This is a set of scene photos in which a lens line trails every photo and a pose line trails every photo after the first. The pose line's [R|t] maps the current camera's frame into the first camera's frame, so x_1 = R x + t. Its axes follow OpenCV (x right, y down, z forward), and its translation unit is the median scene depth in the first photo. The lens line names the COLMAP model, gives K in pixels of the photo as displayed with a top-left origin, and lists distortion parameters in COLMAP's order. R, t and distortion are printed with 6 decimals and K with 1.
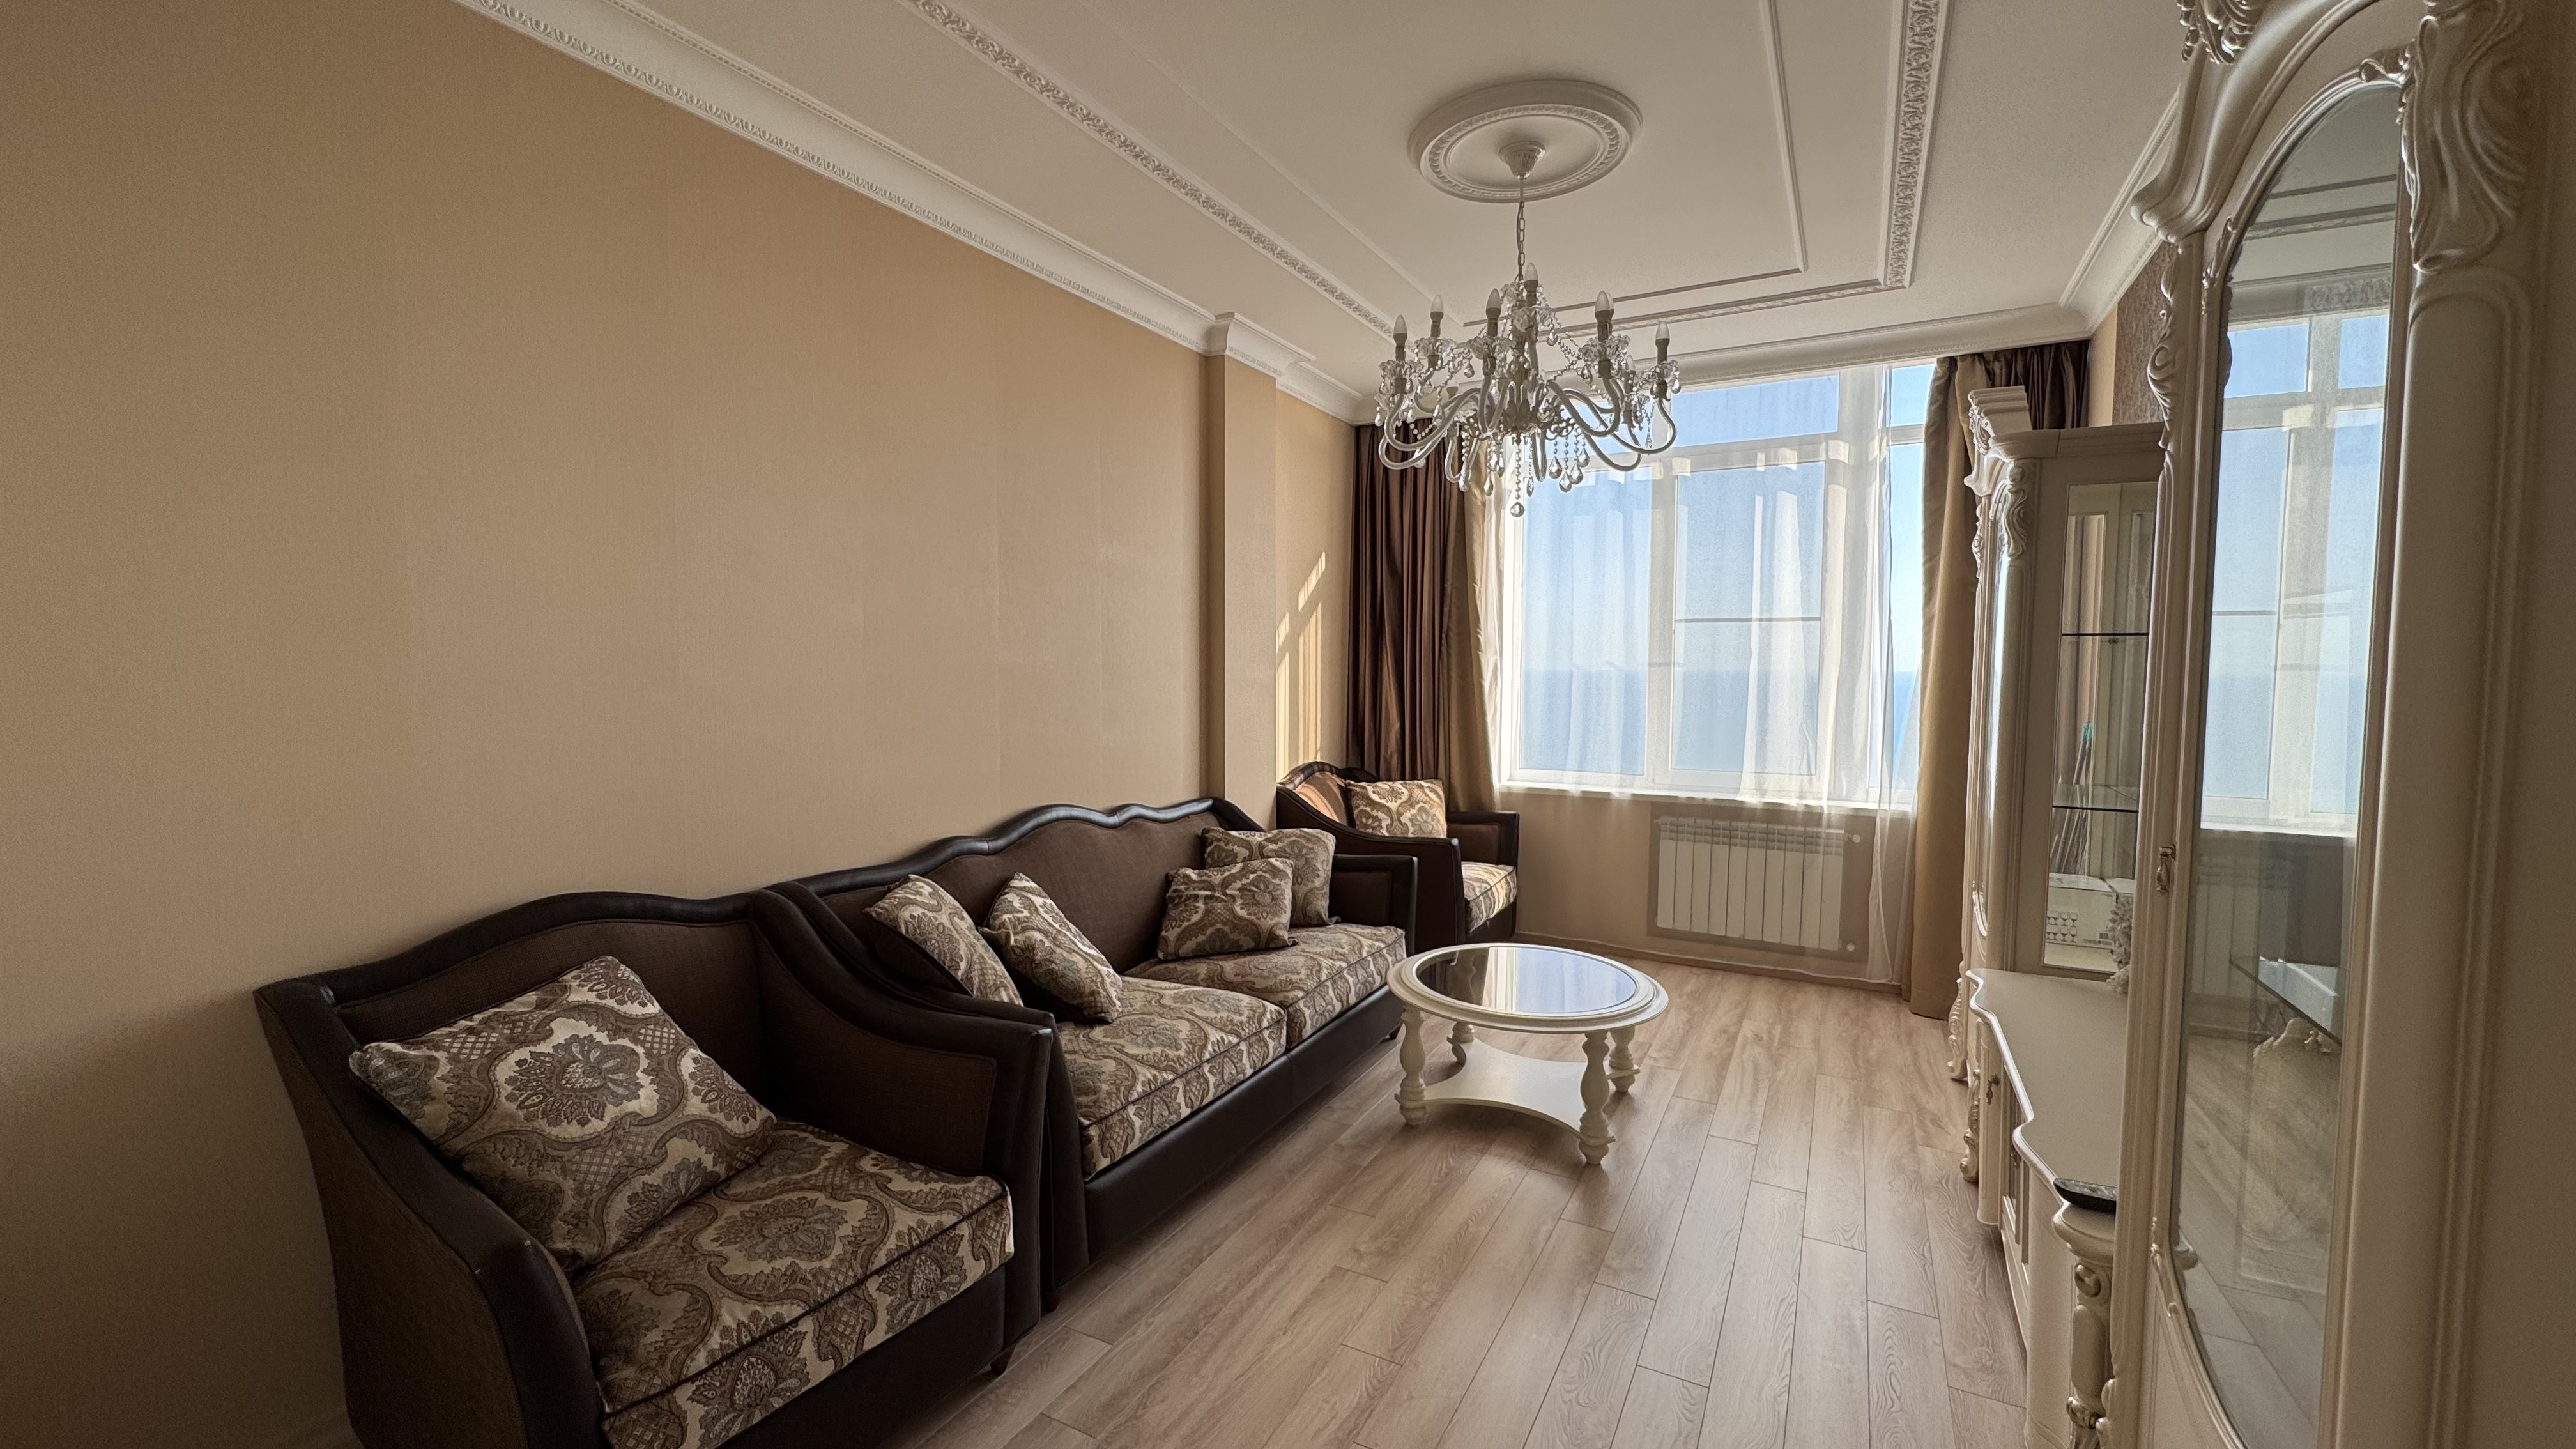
lens RADIAL K [[1013.4, 0, 1288.0], [0, 1013.4, 724.5], [0, 0, 1]] dist [-0.001006, -0.000020]
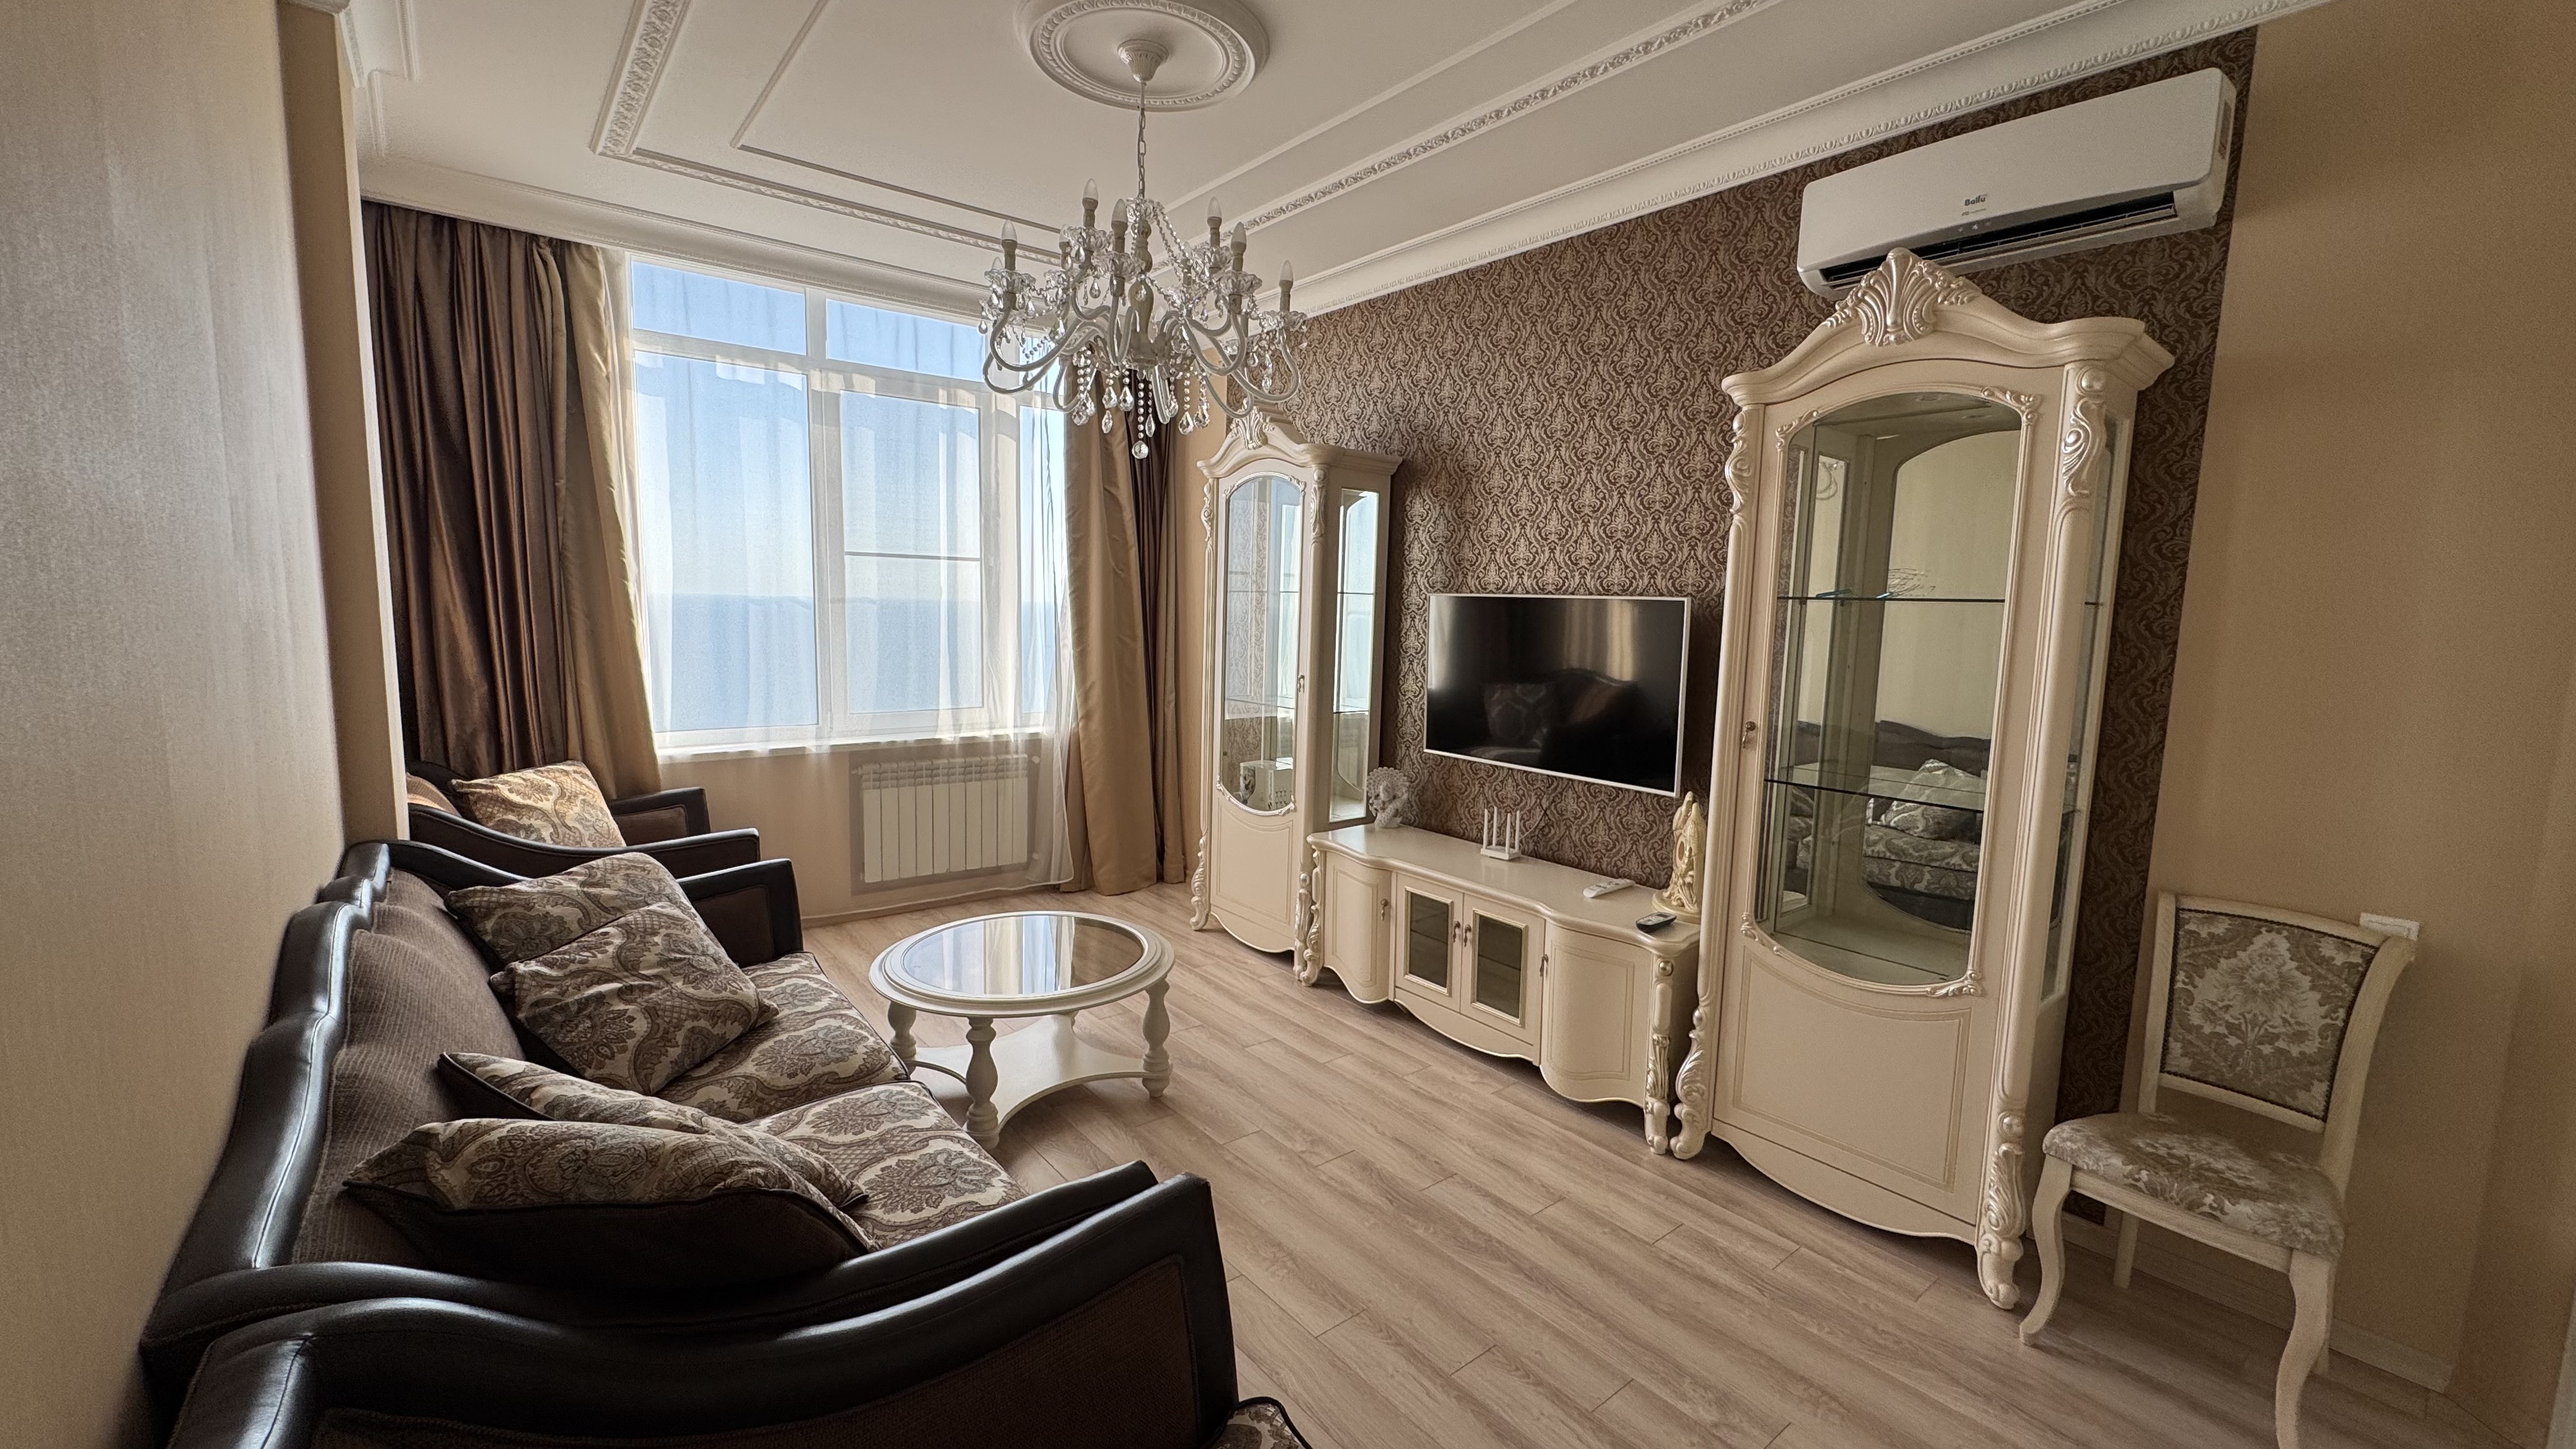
lens RADIAL K [[1025.1, 0, 1285.4], [0, 1025.1, 719.7], [0, 0, 1]] dist [-0.001620, -0.000023]
pose [[0.377969, -0.098540, 0.920559, -0.356054], [0.030816, 0.995108, 0.093868, -0.028124], [-0.925305, -0.007112, 0.379157, 0.295338]]
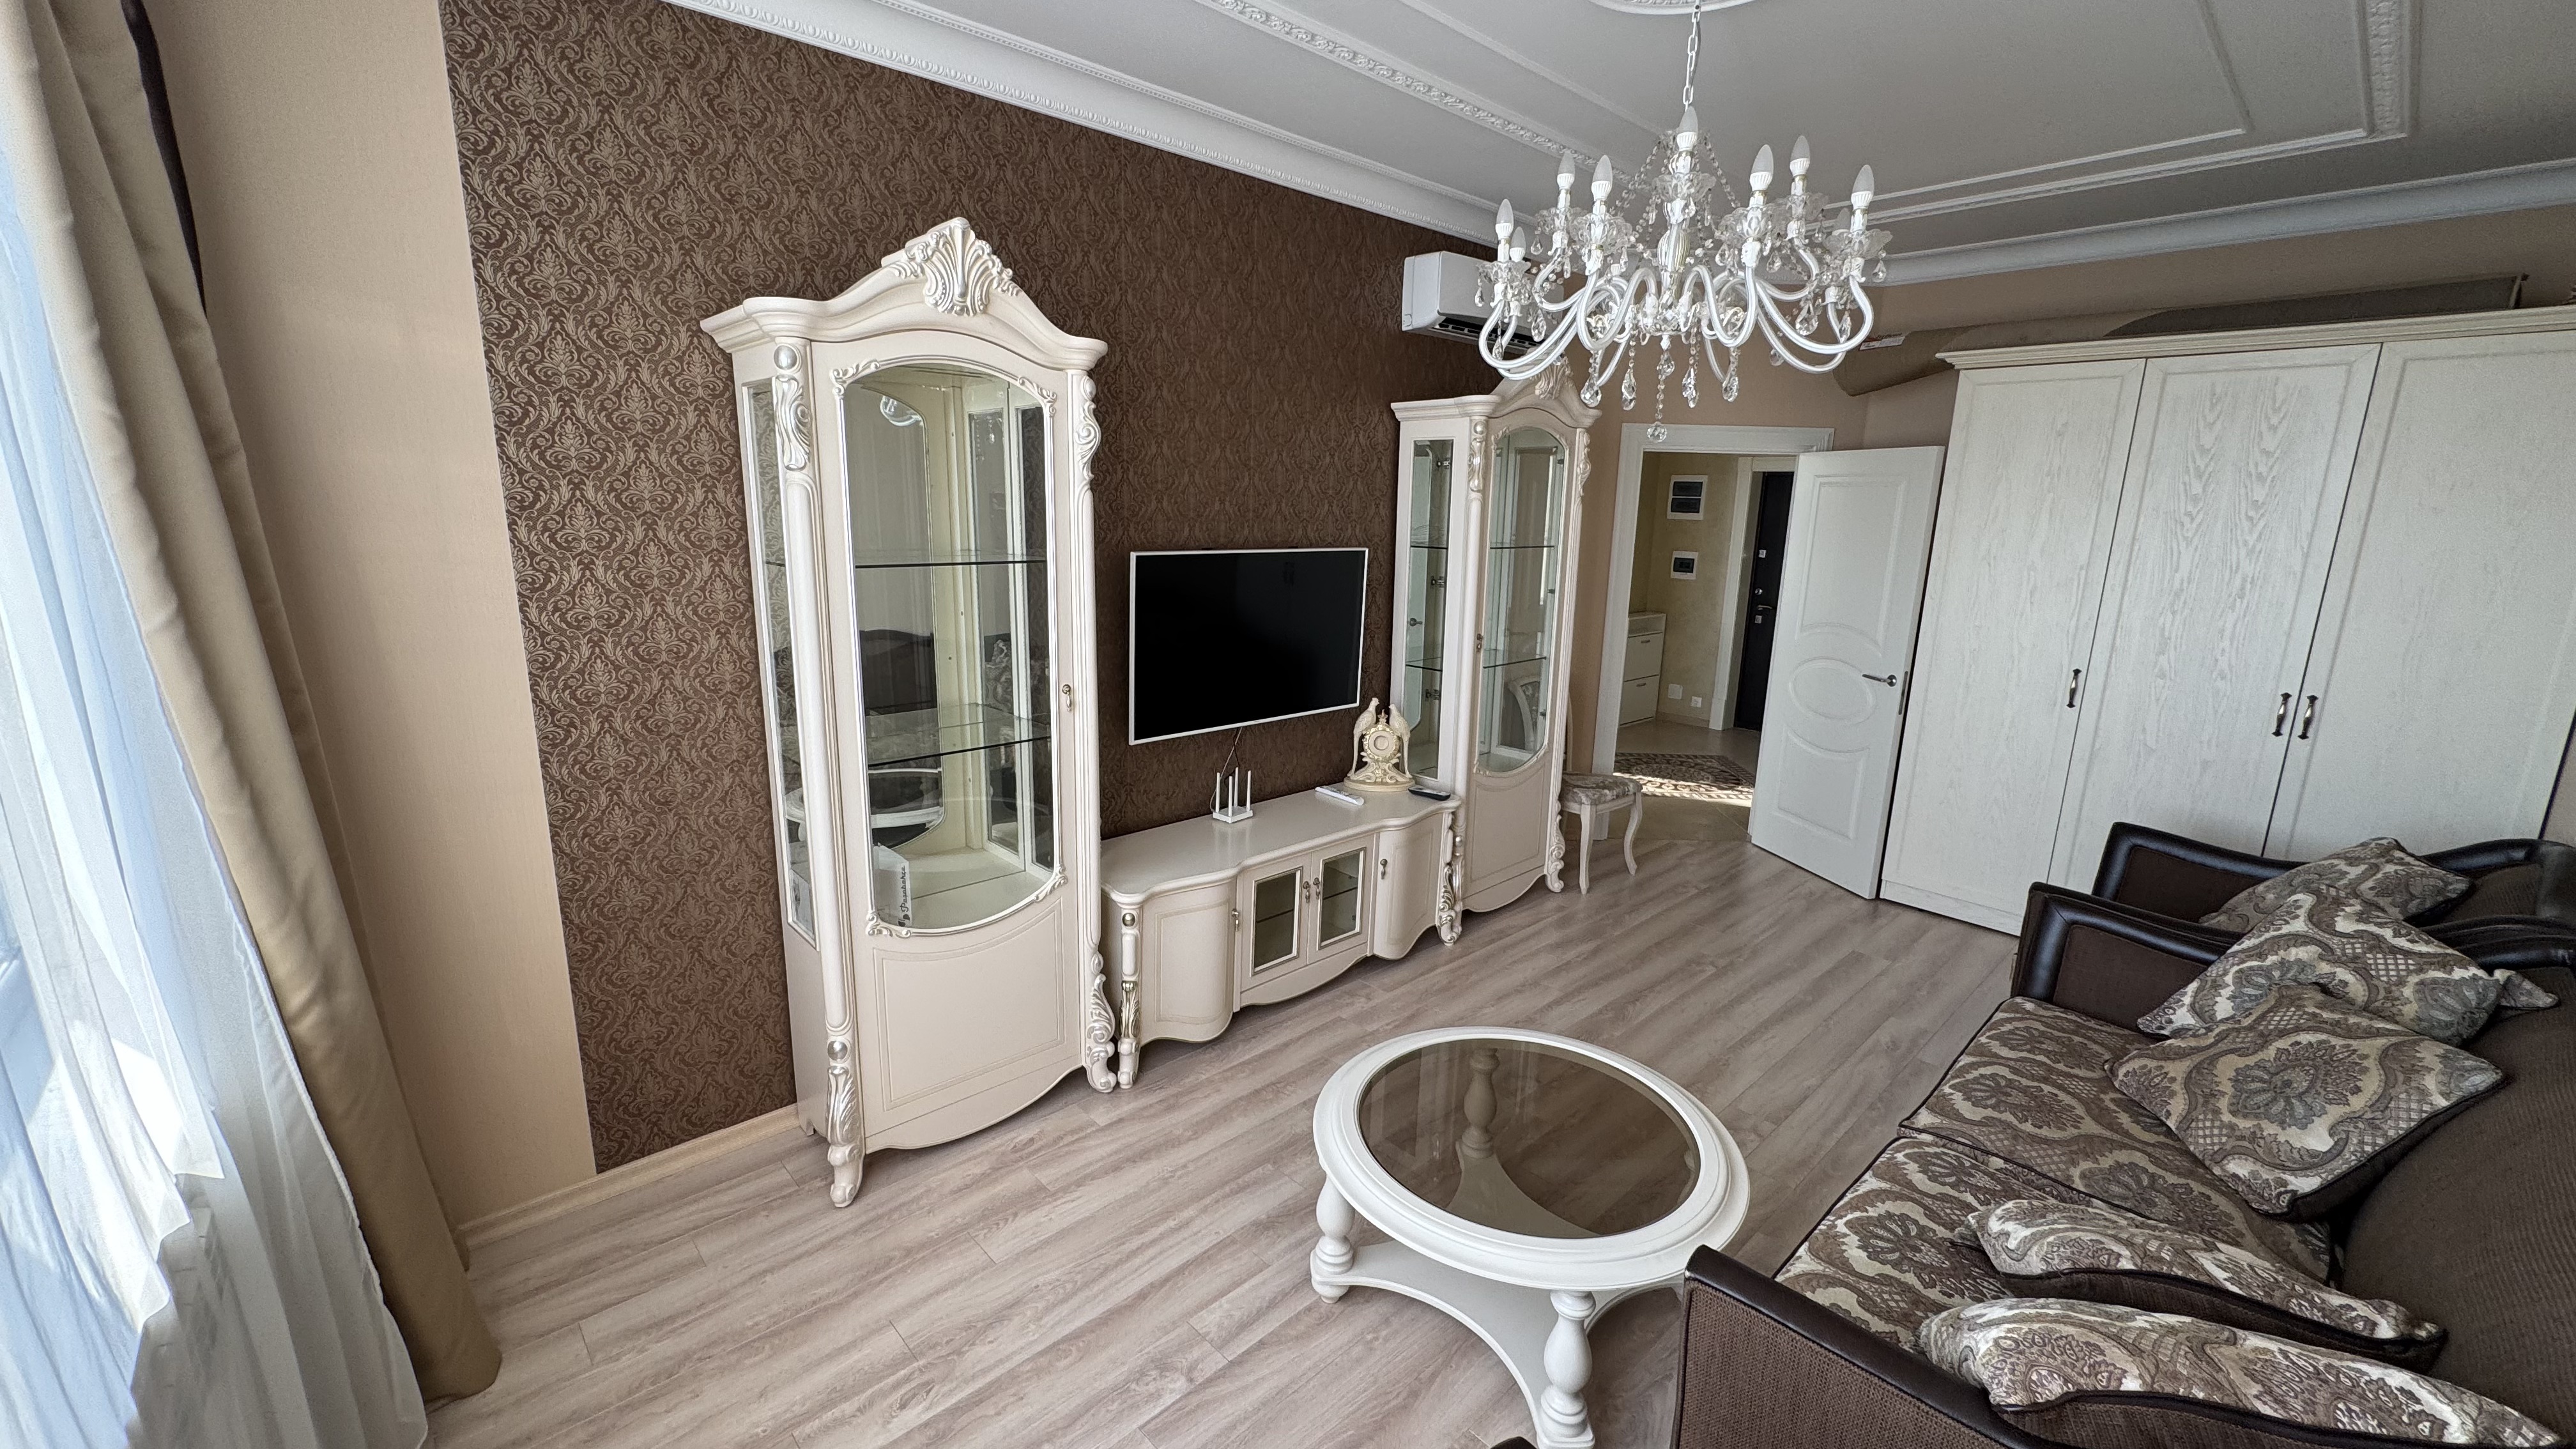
lens RADIAL K [[1025.1, 0, 1285.4], [0, 1025.1, 719.7], [0, 0, 1]] dist [-0.001620, -0.000023]
pose [[-0.951501, -0.079417, 0.297220, 0.141661], [-0.001174, 0.967037, 0.254633, -0.111165], [-0.307645, 0.241935, -0.920230, 1.095222]]
